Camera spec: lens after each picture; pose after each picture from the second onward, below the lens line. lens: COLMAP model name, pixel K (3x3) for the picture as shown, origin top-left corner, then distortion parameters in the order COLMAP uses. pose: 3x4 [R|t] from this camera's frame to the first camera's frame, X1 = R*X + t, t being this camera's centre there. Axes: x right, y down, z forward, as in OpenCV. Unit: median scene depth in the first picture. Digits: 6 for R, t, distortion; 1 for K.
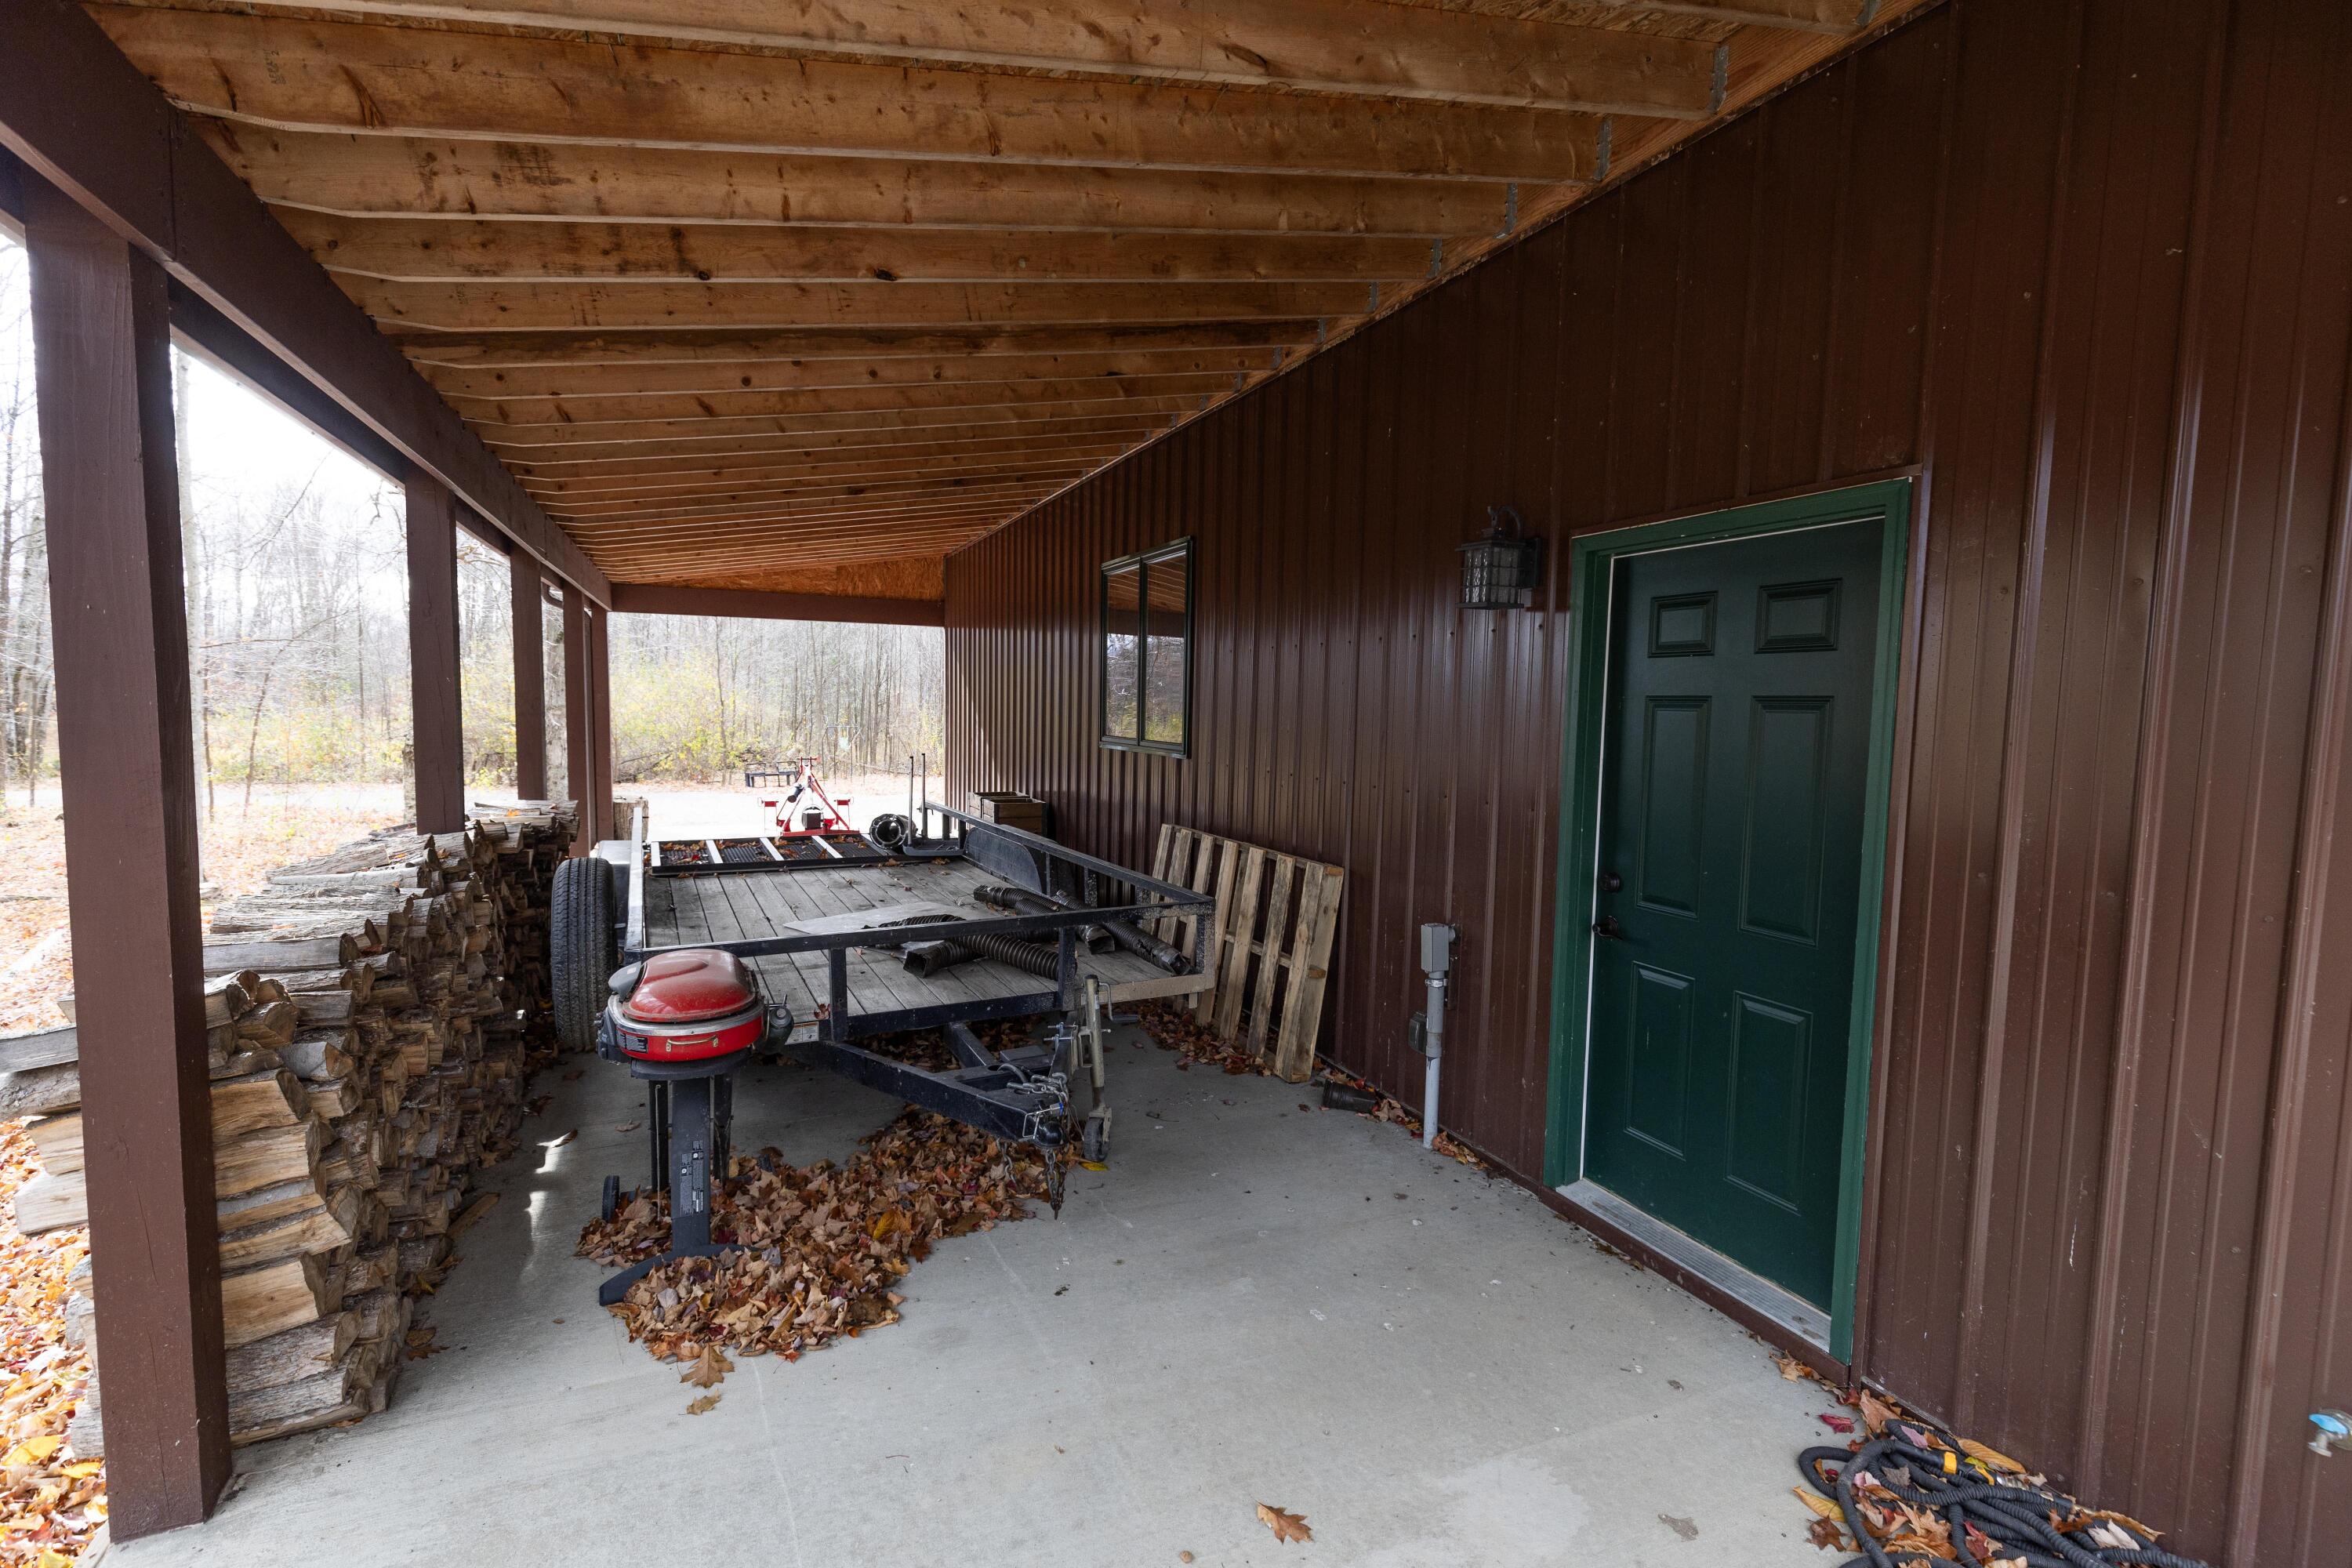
lens RADIAL K [[1041.4, 0, 1163.0], [0, 1041.4, 785.1], [0, 0, 1]] dist [0.014499, -0.000933]
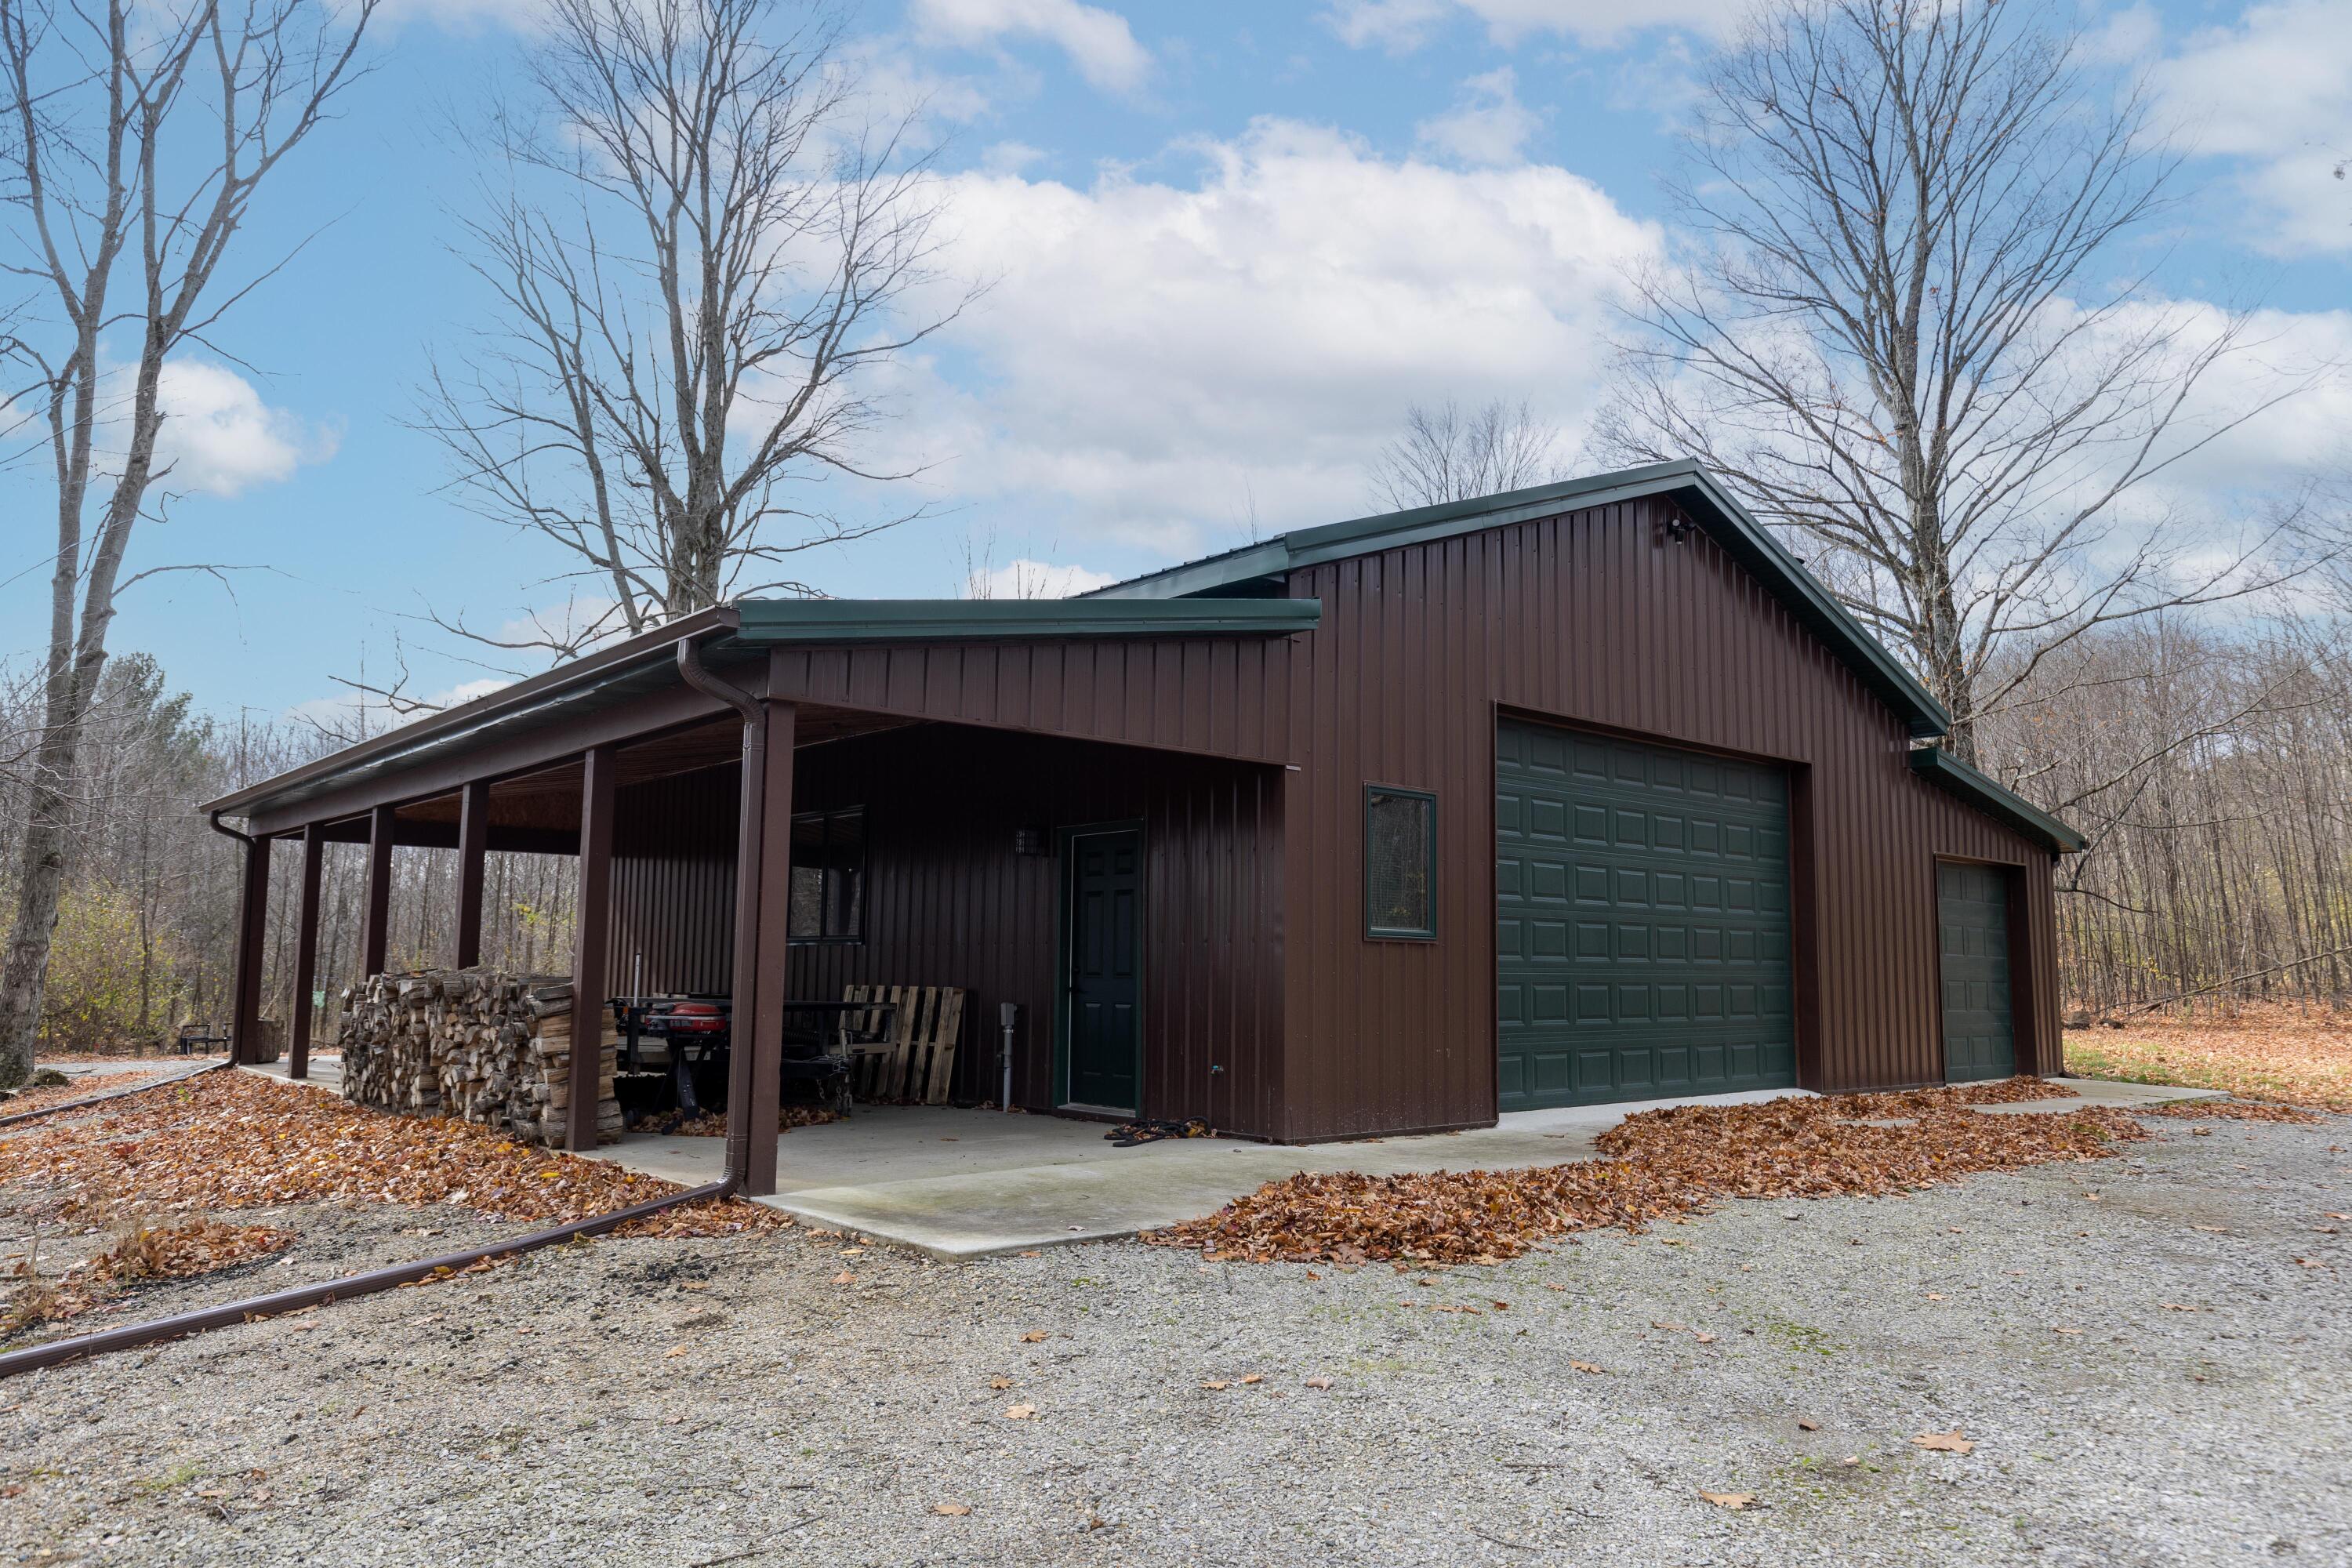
lens RADIAL K [[1616.7, 0, 1176.0], [0, 1616.7, 784.0], [0, 0, 1]] dist [0.001024, 0.000096]
pose [[0.952587, 0.026300, 0.303128, -0.350631], [0.032779, 0.981589, -0.188174, 0.274206], [-0.302496, 0.189189, 0.934186, -1.886057]]
